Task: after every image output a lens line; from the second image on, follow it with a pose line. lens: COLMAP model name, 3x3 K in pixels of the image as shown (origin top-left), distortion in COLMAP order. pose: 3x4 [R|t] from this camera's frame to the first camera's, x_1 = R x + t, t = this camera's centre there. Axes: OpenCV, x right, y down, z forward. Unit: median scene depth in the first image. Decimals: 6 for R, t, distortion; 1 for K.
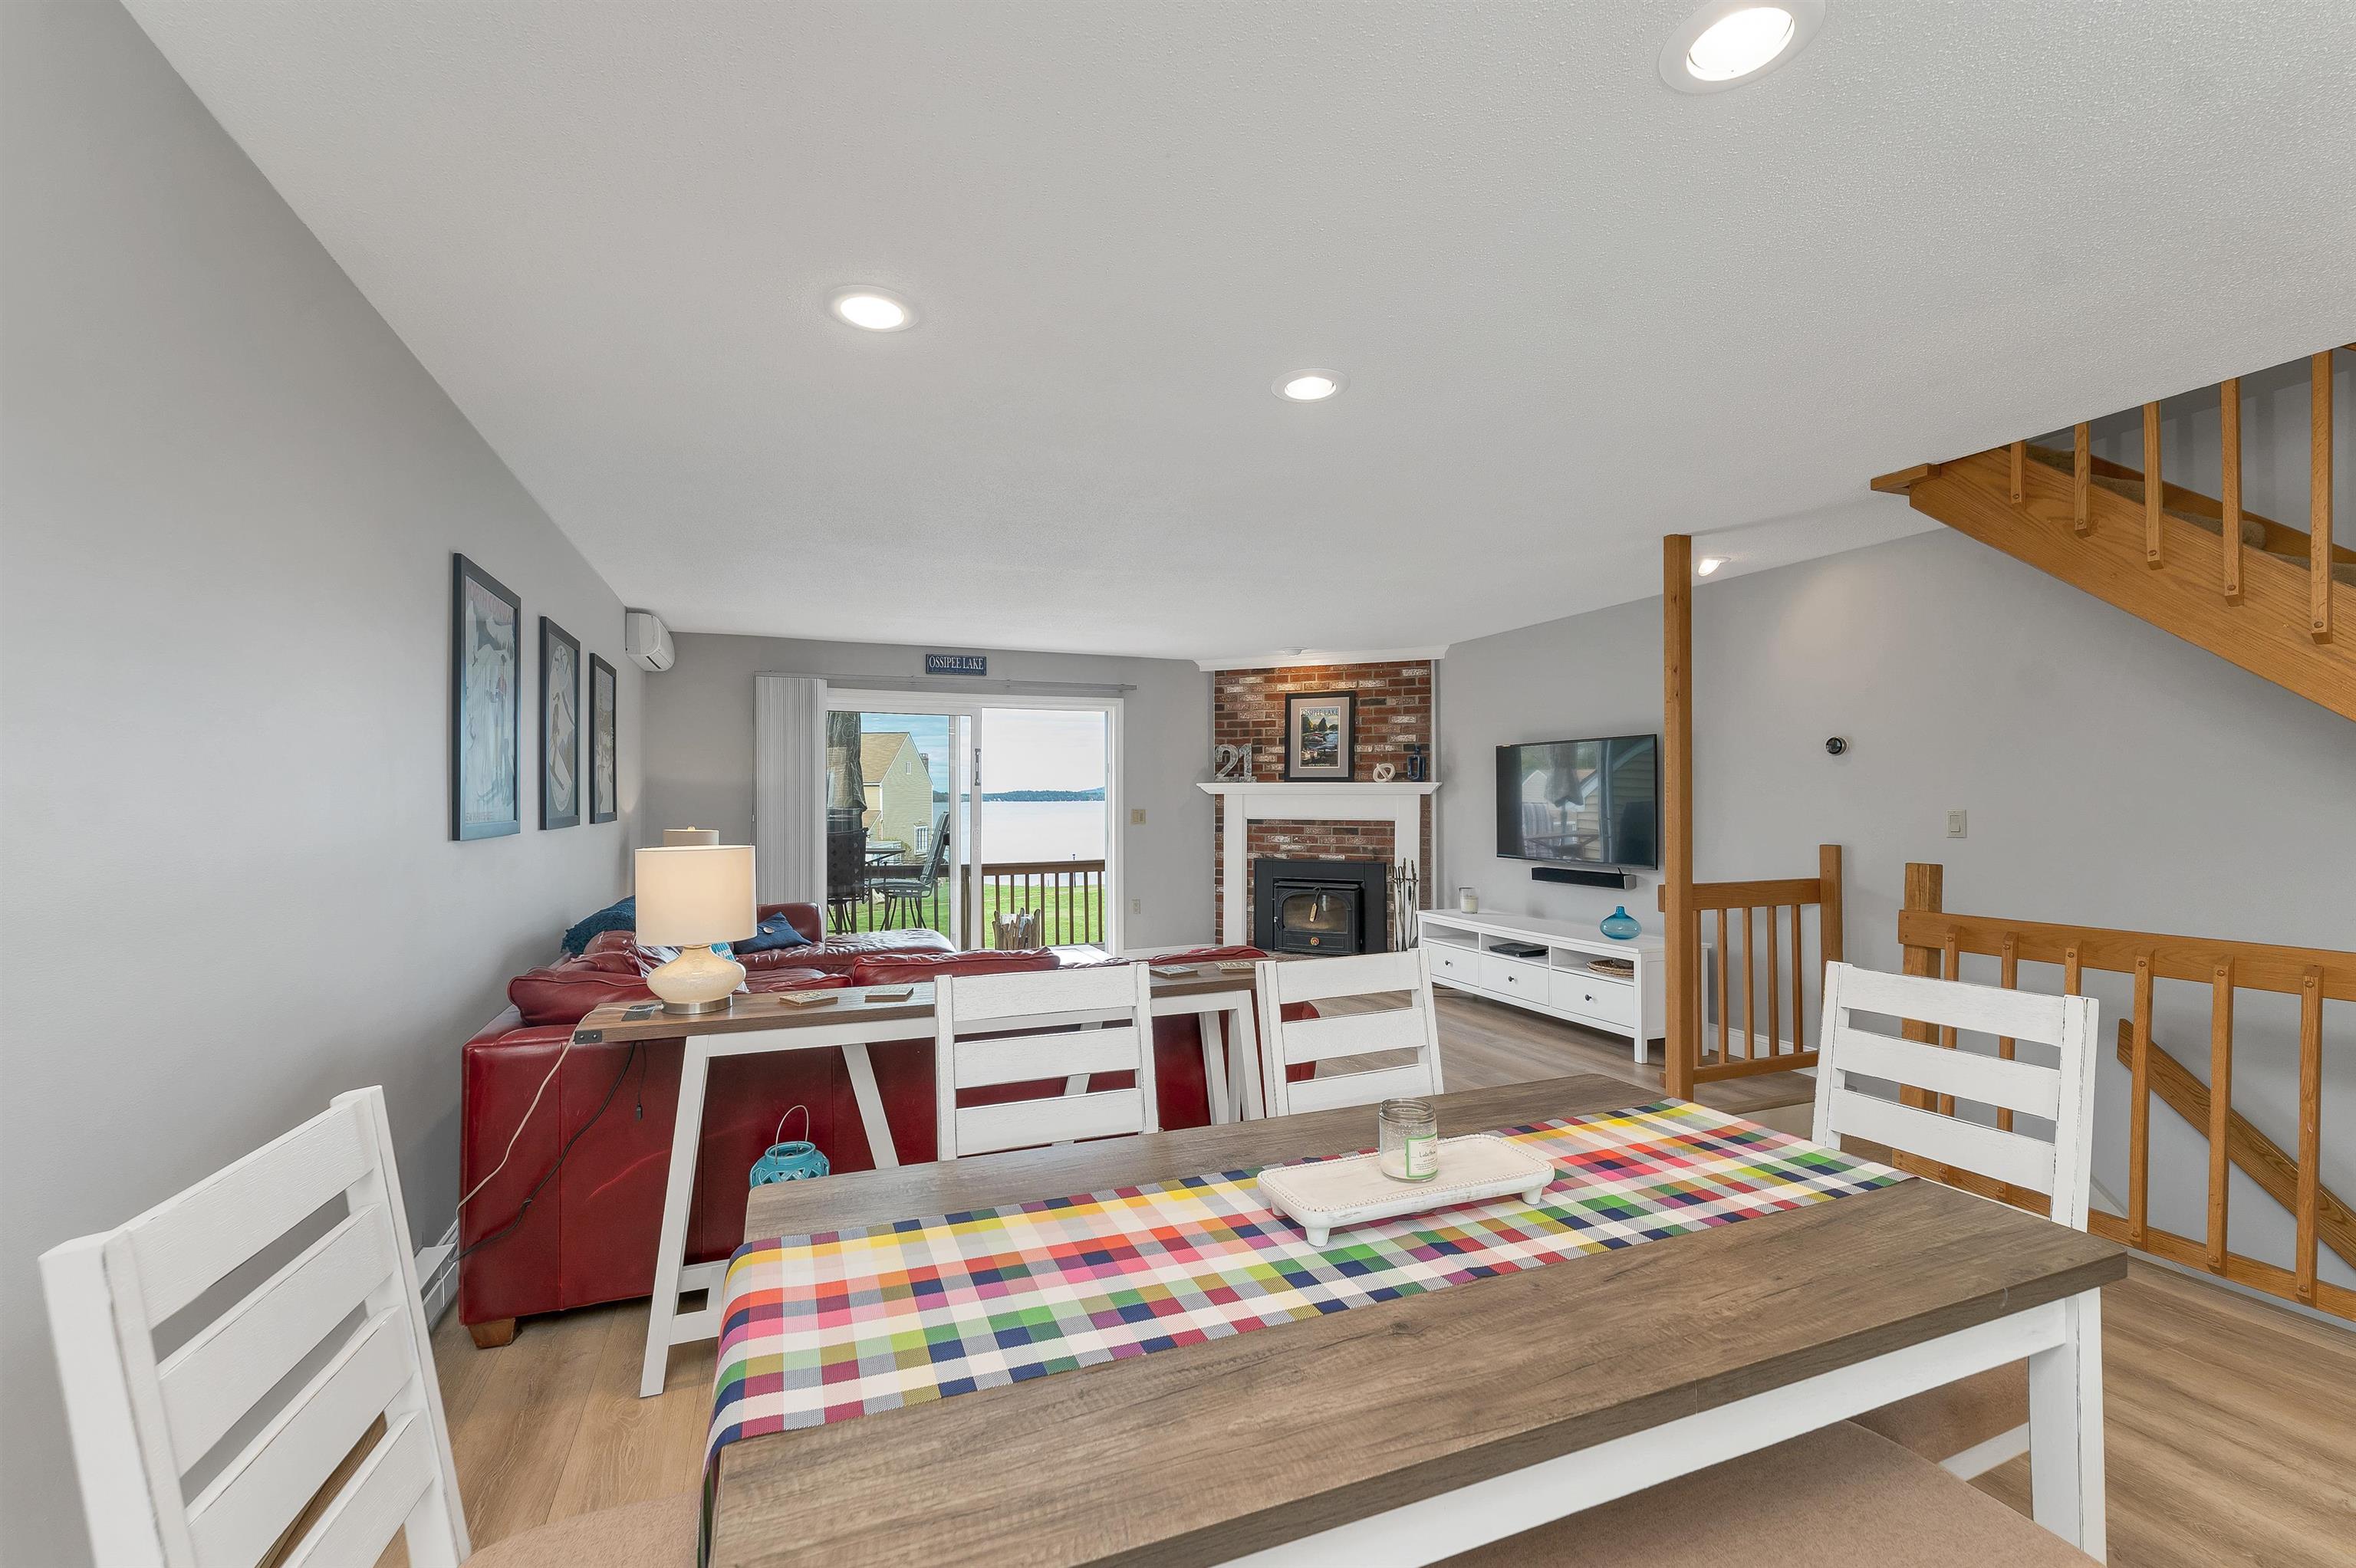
lens RADIAL K [[1010.2, 0, 1165.1], [0, 1010.2, 785.5], [0, 0, 1]] dist [0.004251, 0.001033]
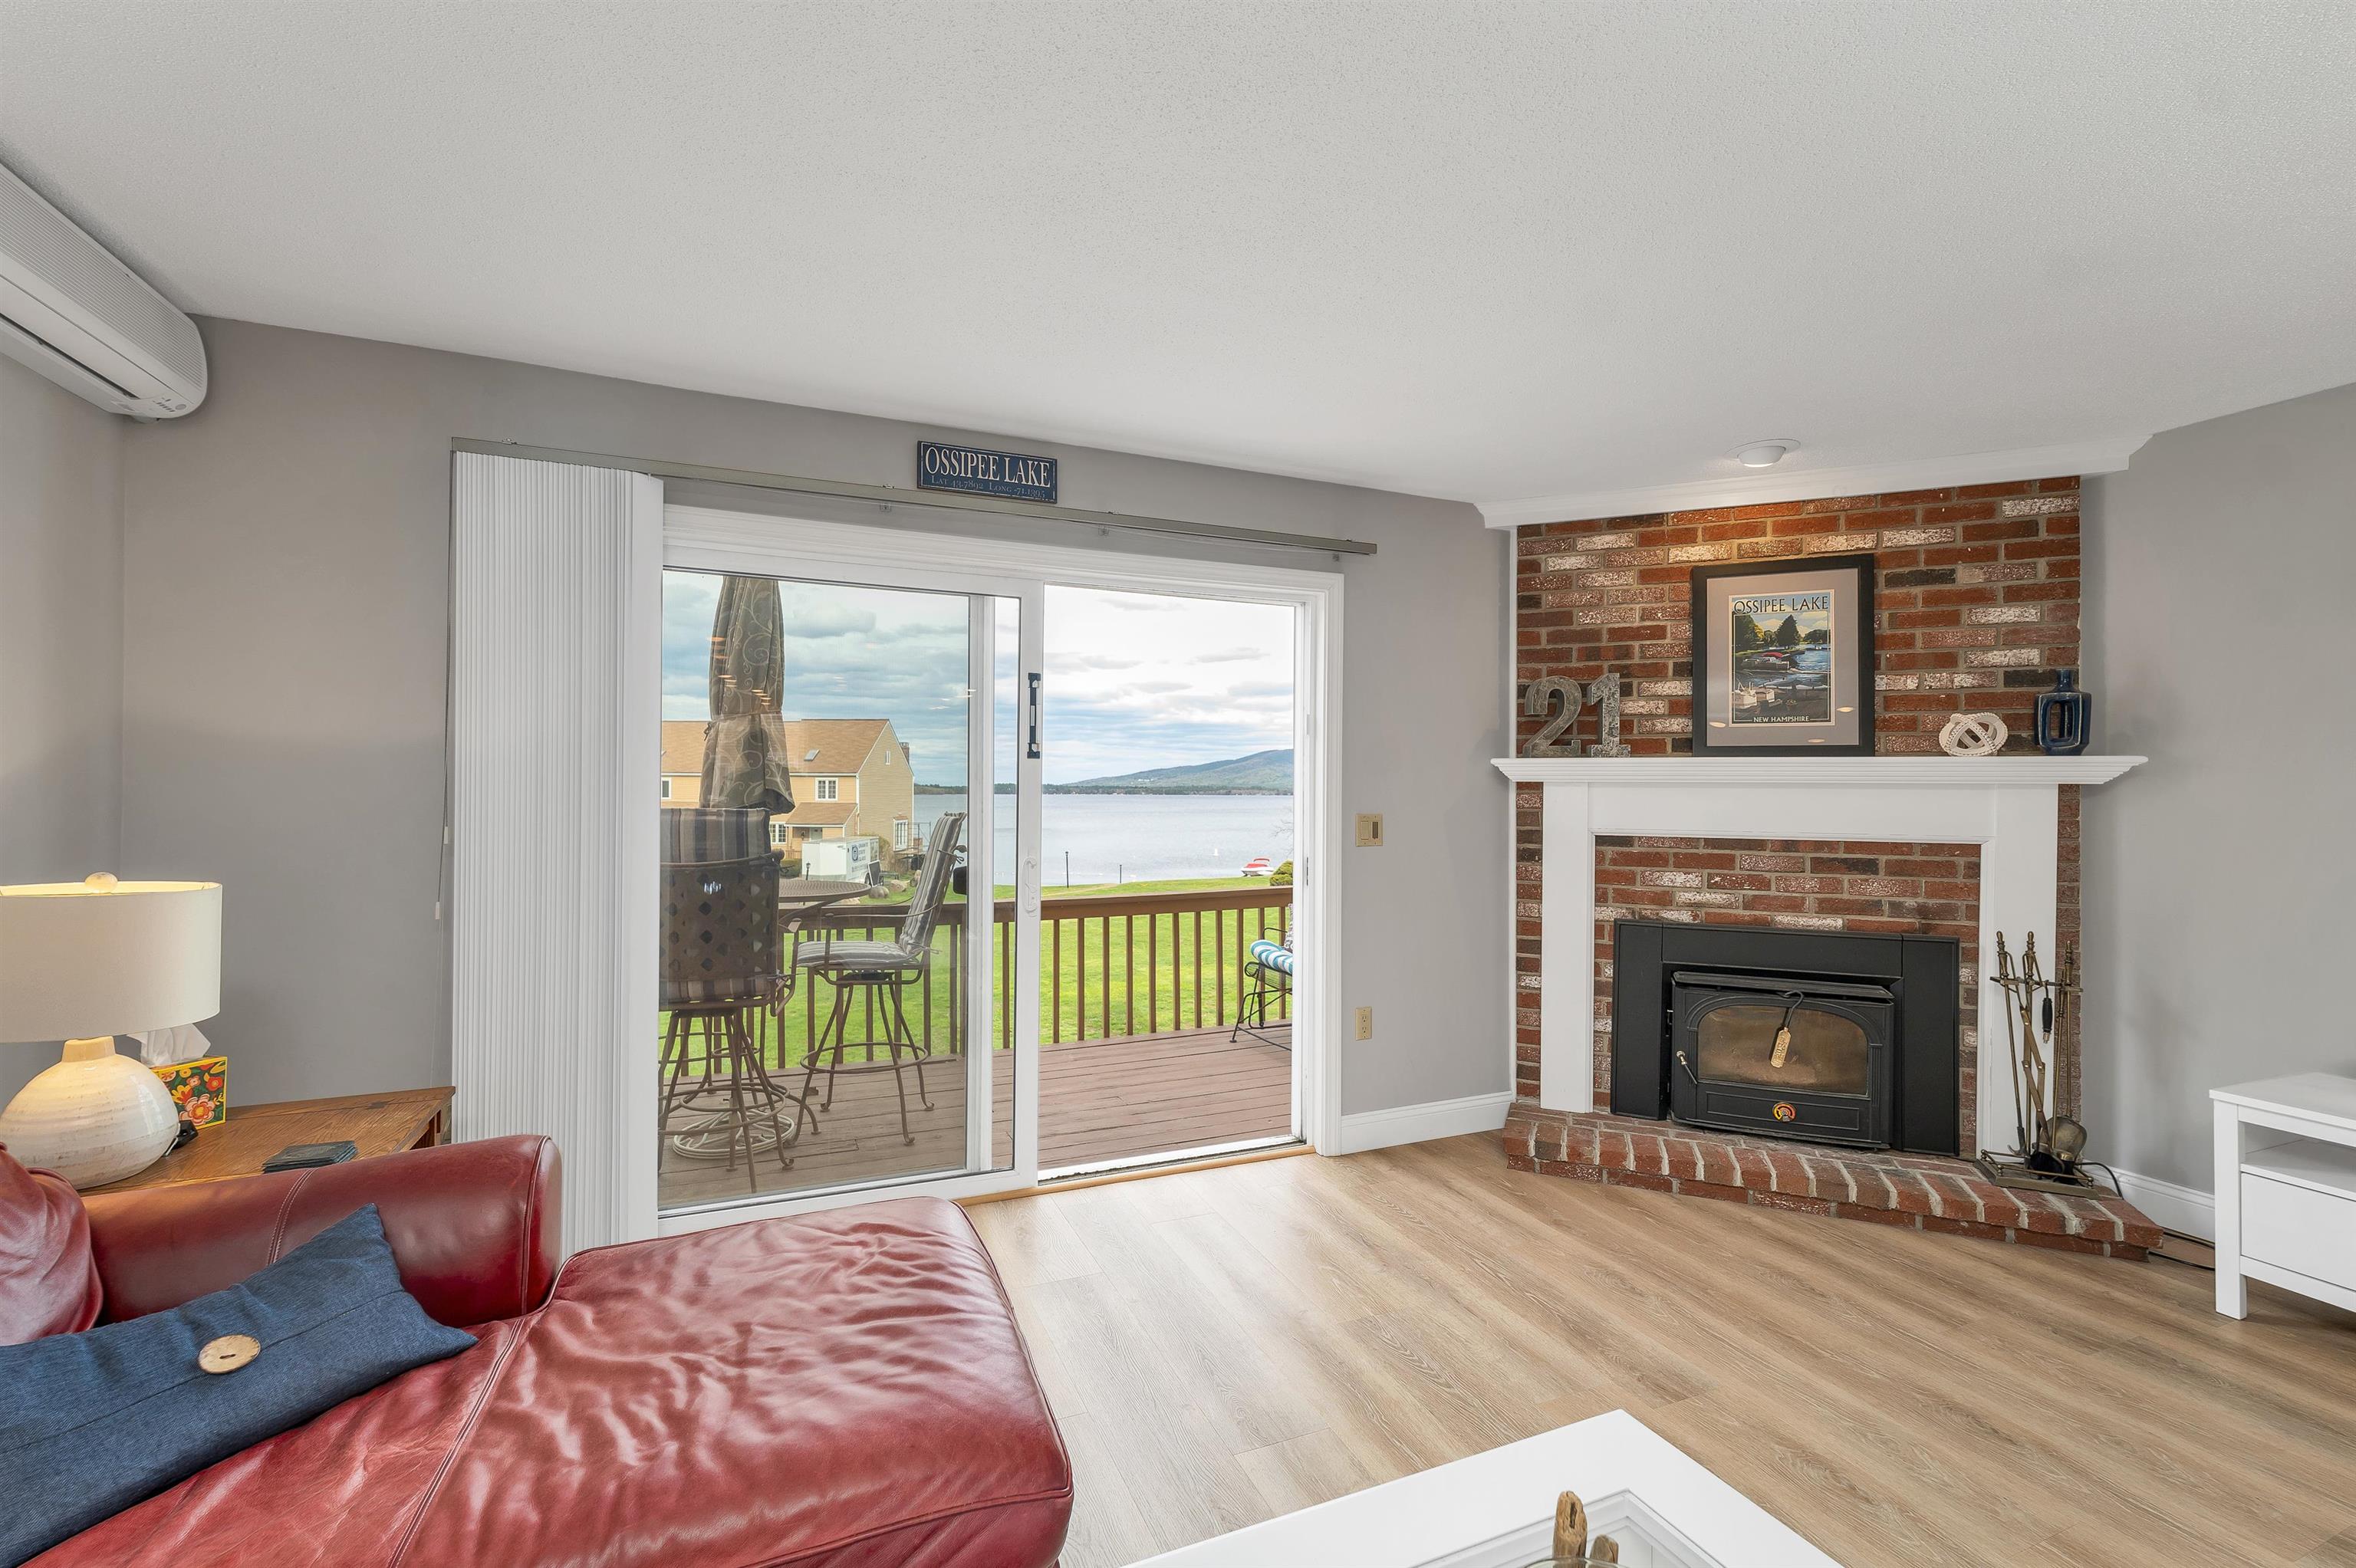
lens RADIAL K [[1010.2, 0, 1165.2], [0, 1010.2, 784.0], [0, 0, 1]] dist [0.004251, 0.001033]
pose [[0.999811, 0.005551, 0.018634, -0.133873], [-0.005654, 0.999969, 0.005471, 0.007964], [-0.018603, -0.005576, 0.999811, 0.550128]]
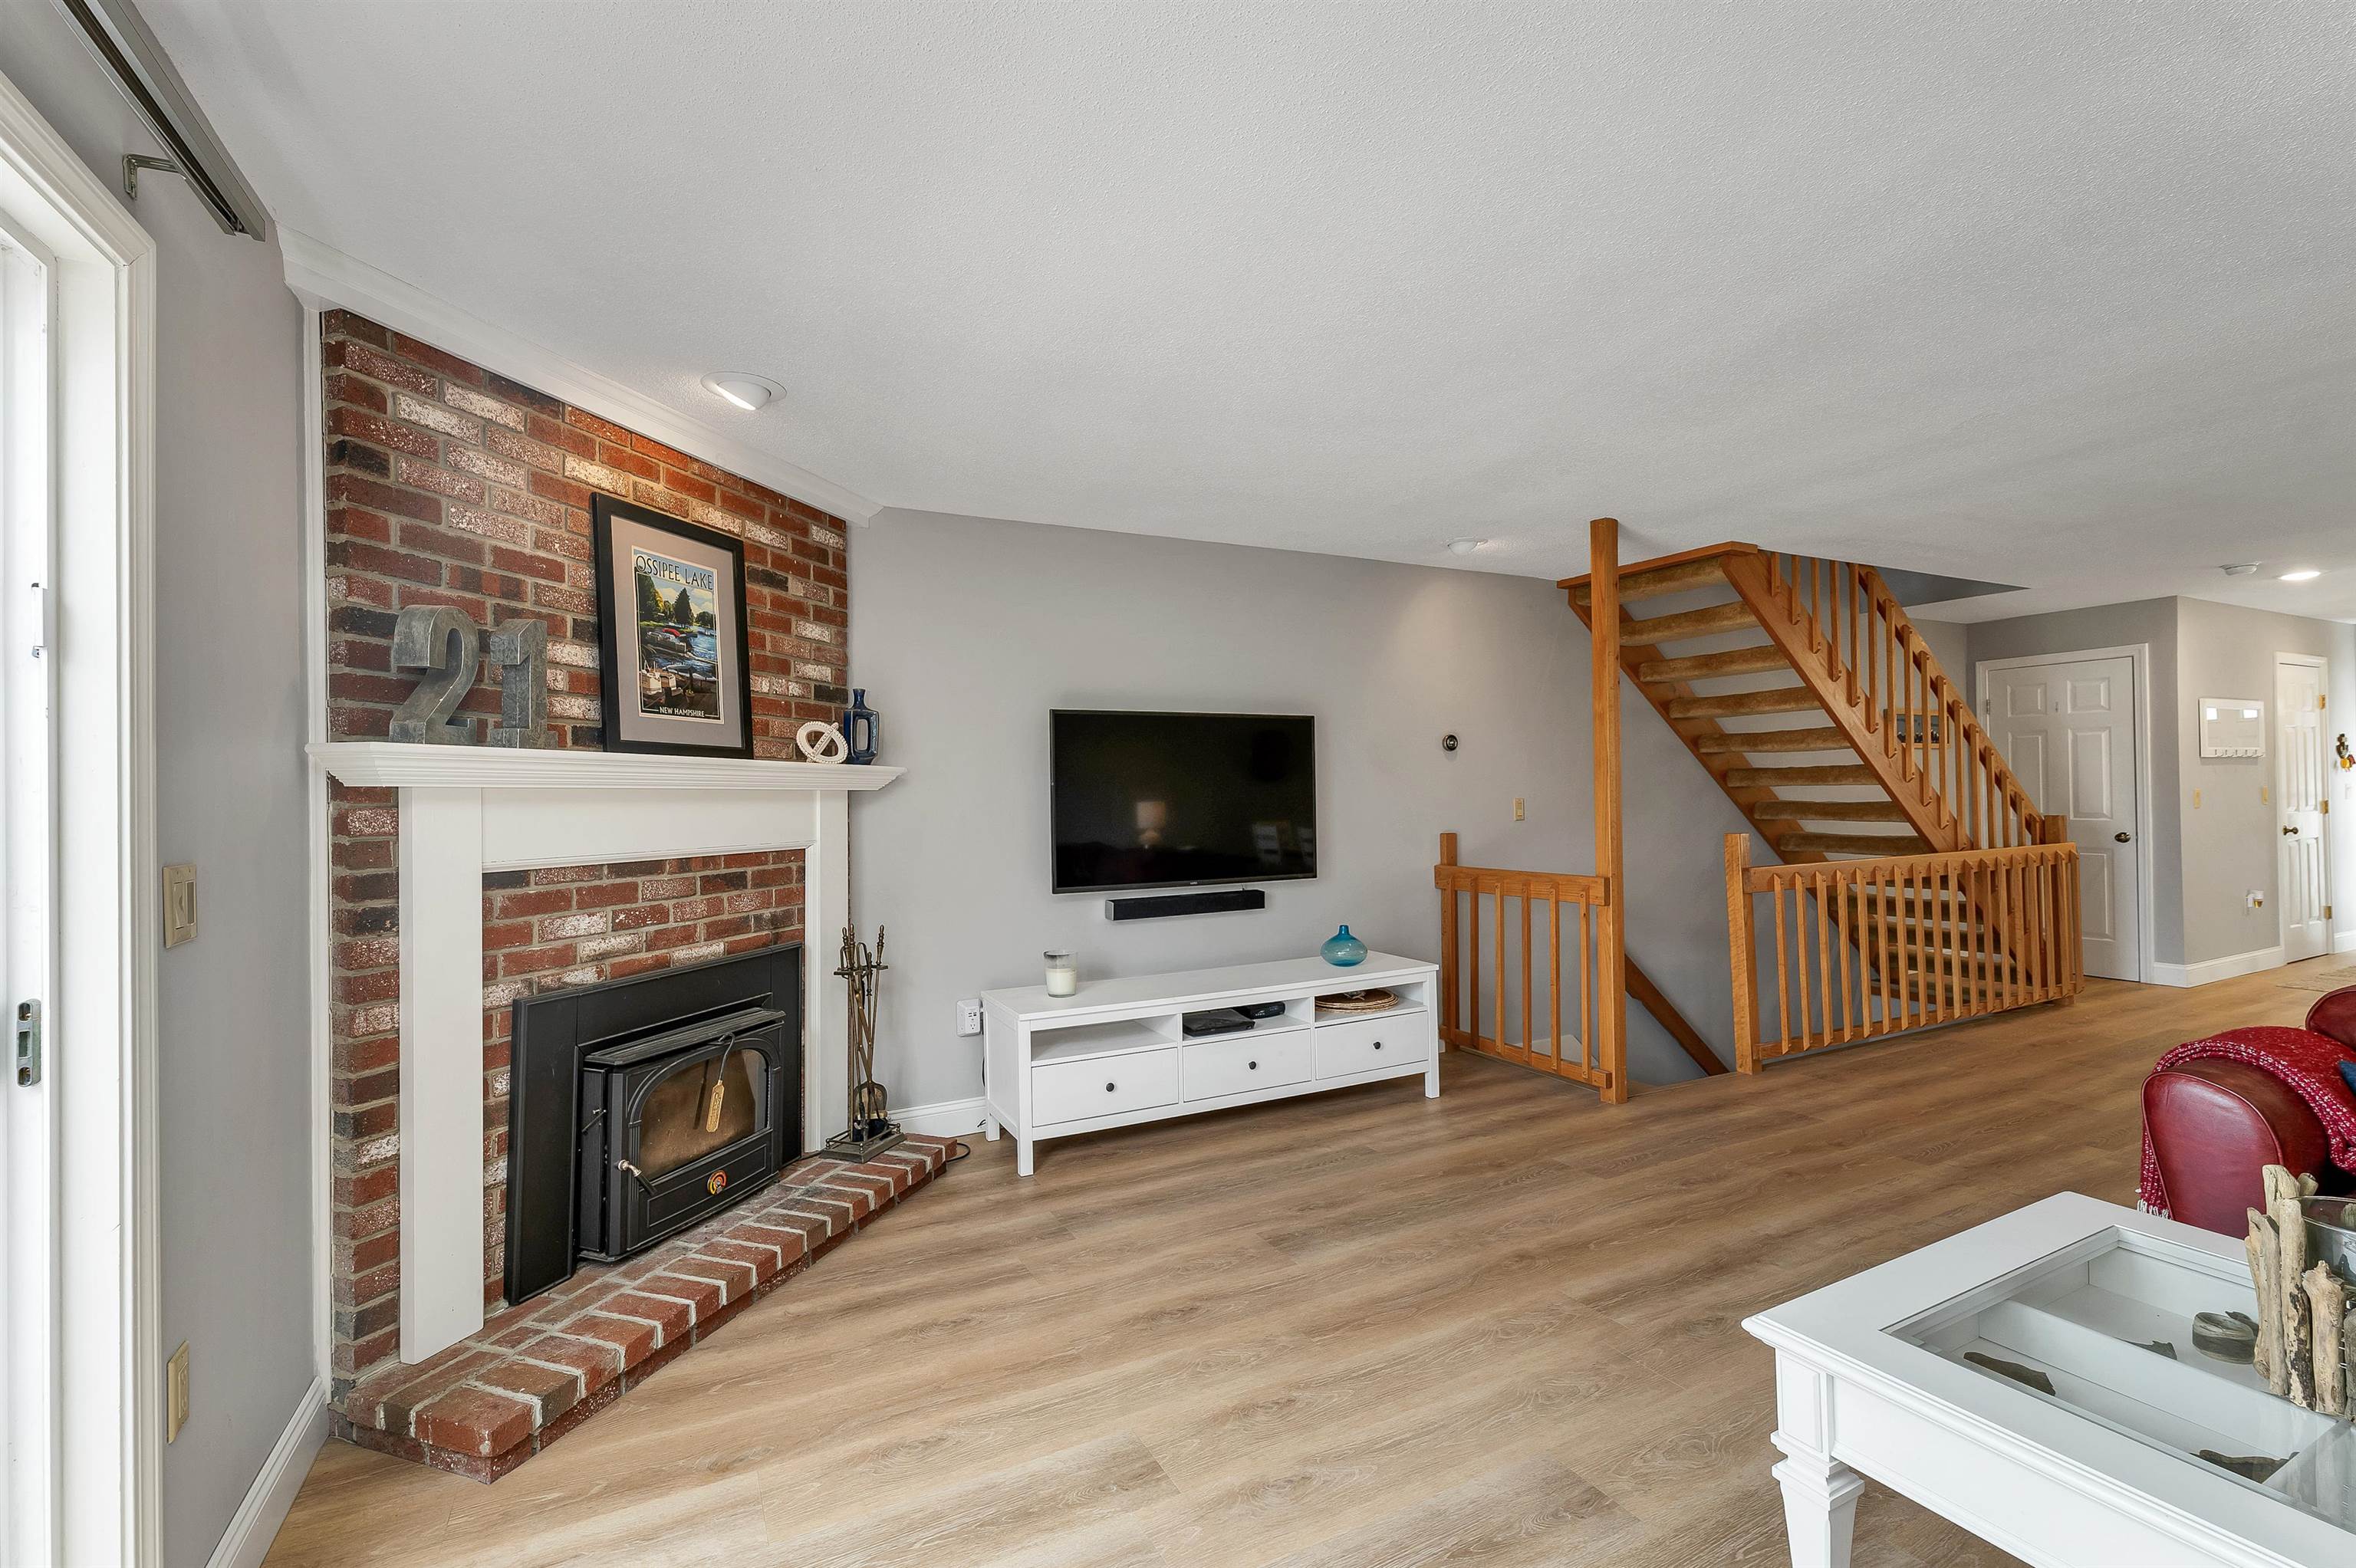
lens RADIAL K [[1010.2, 0, 1166.6], [0, 1010.2, 789.9], [0, 0, 1]] dist [0.004251, 0.001033]
pose [[-0.099891, 0.007861, 0.994967, -0.240628], [0.002344, 0.999968, -0.007665, 0.011964], [-0.994996, 0.001567, -0.099906, 0.861116]]
